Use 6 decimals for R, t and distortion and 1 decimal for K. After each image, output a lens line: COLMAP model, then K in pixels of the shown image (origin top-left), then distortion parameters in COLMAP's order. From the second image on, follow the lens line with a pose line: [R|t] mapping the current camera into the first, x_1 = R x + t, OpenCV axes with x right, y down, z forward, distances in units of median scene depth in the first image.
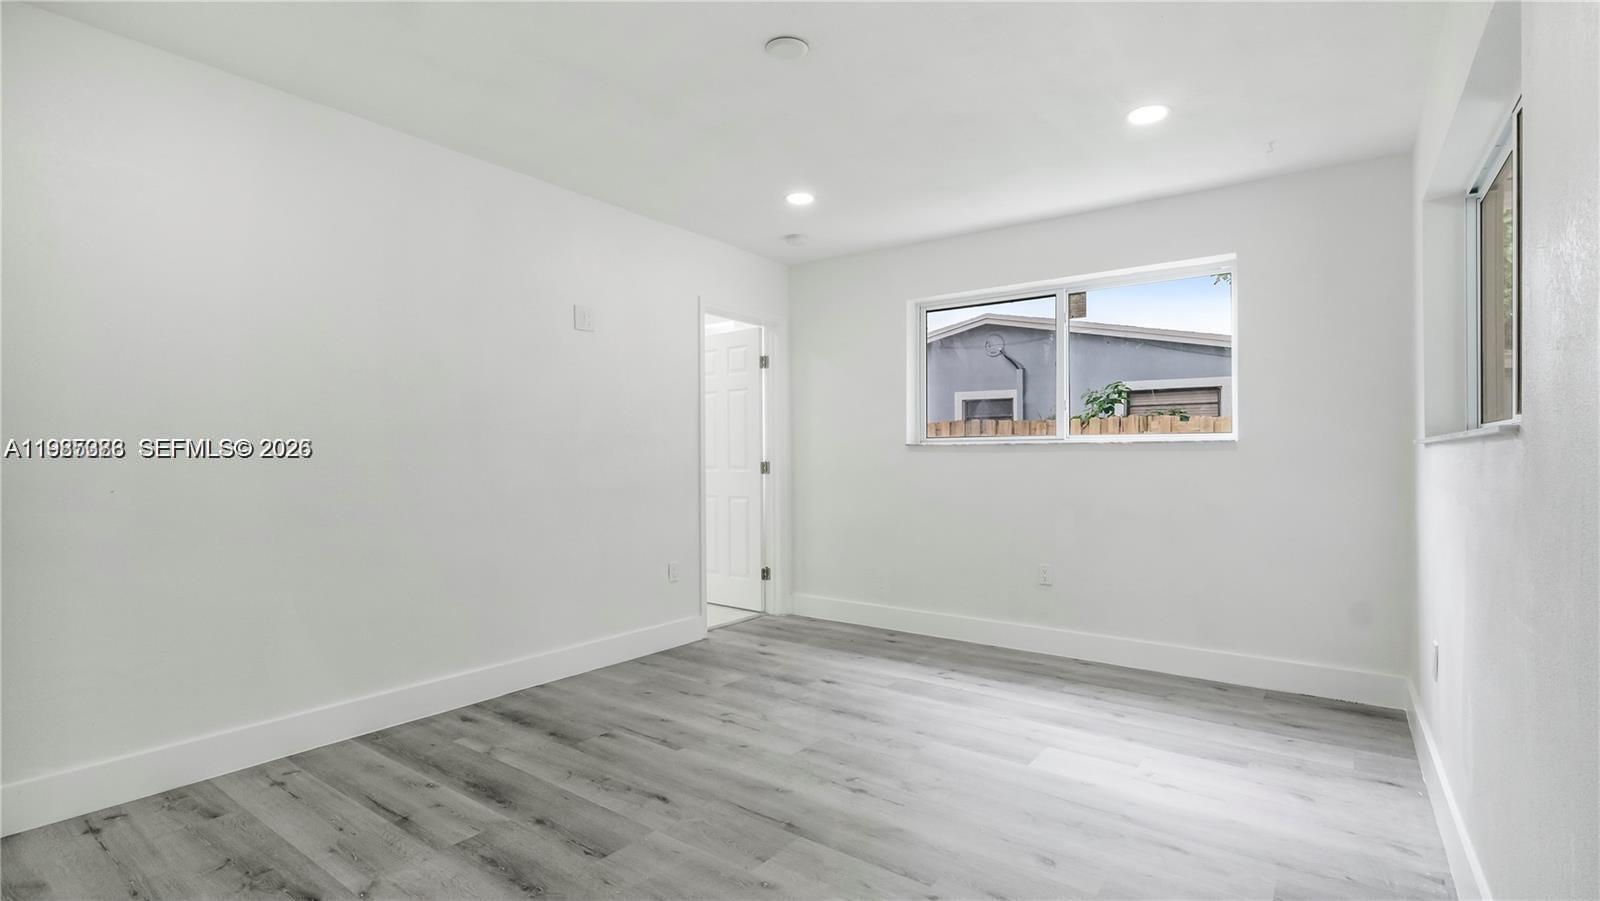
lens RADIAL K [[735.7, 0, 800.0], [0, 735.7, 450.5], [0, 0, 1]] dist [-0.002478, -0.000059]
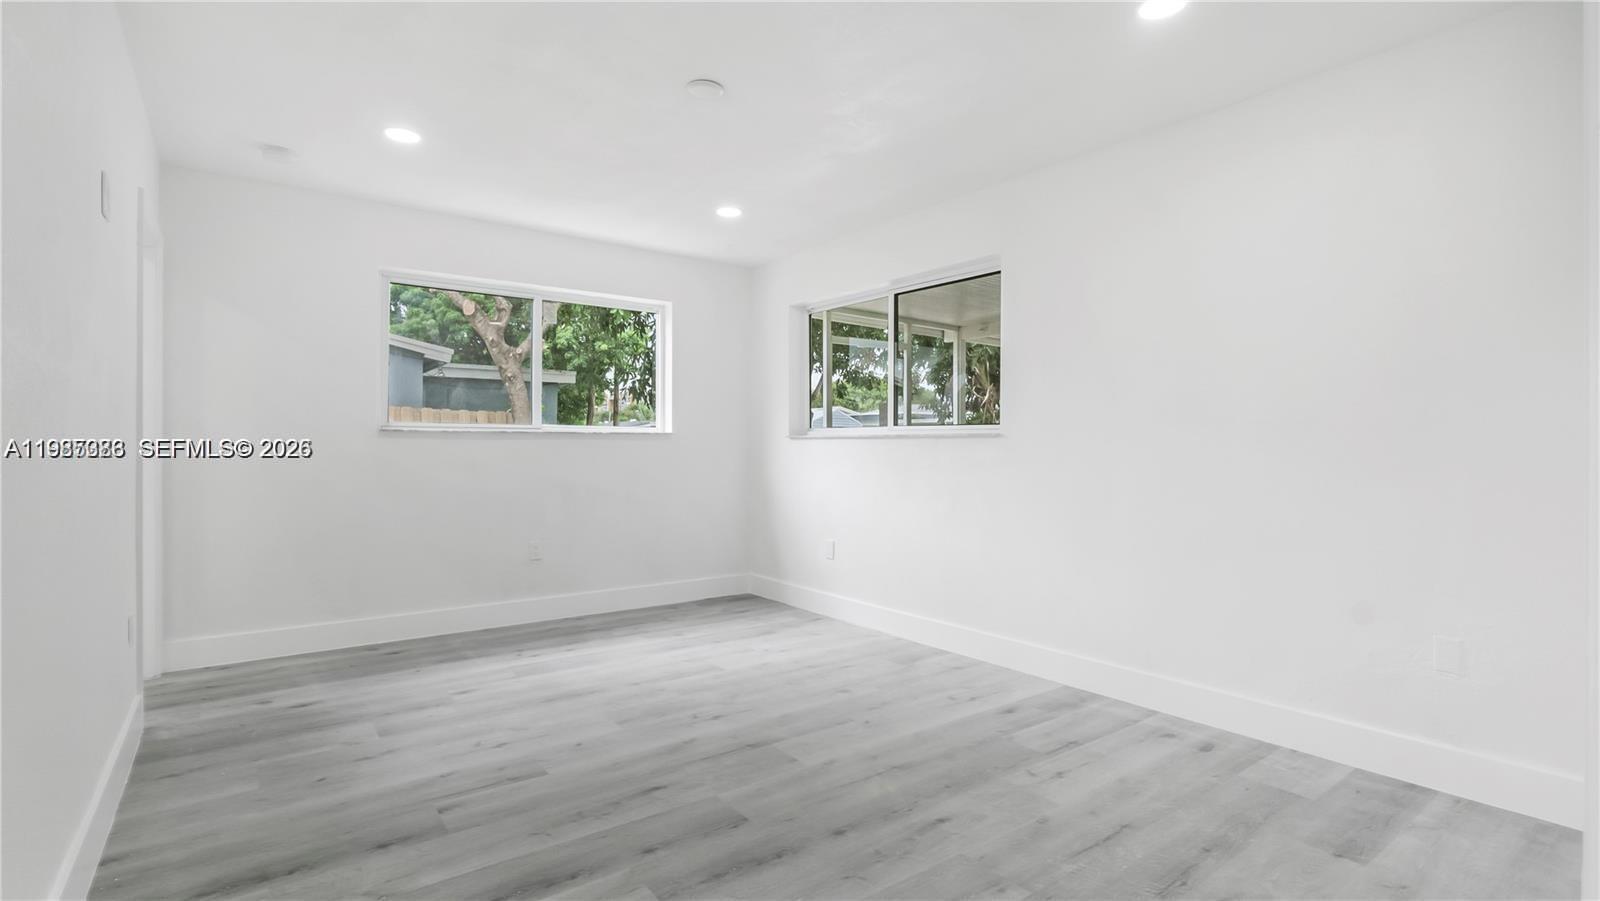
lens RADIAL K [[735.7, 0, 800.0], [0, 735.7, 450.5], [0, 0, 1]] dist [-0.002478, -0.000059]
pose [[0.289893, -0.002580, 0.957056, -0.806341], [-0.012721, 0.999898, 0.006549, 0.008530], [-0.956975, -0.014073, 0.289830, 0.402235]]
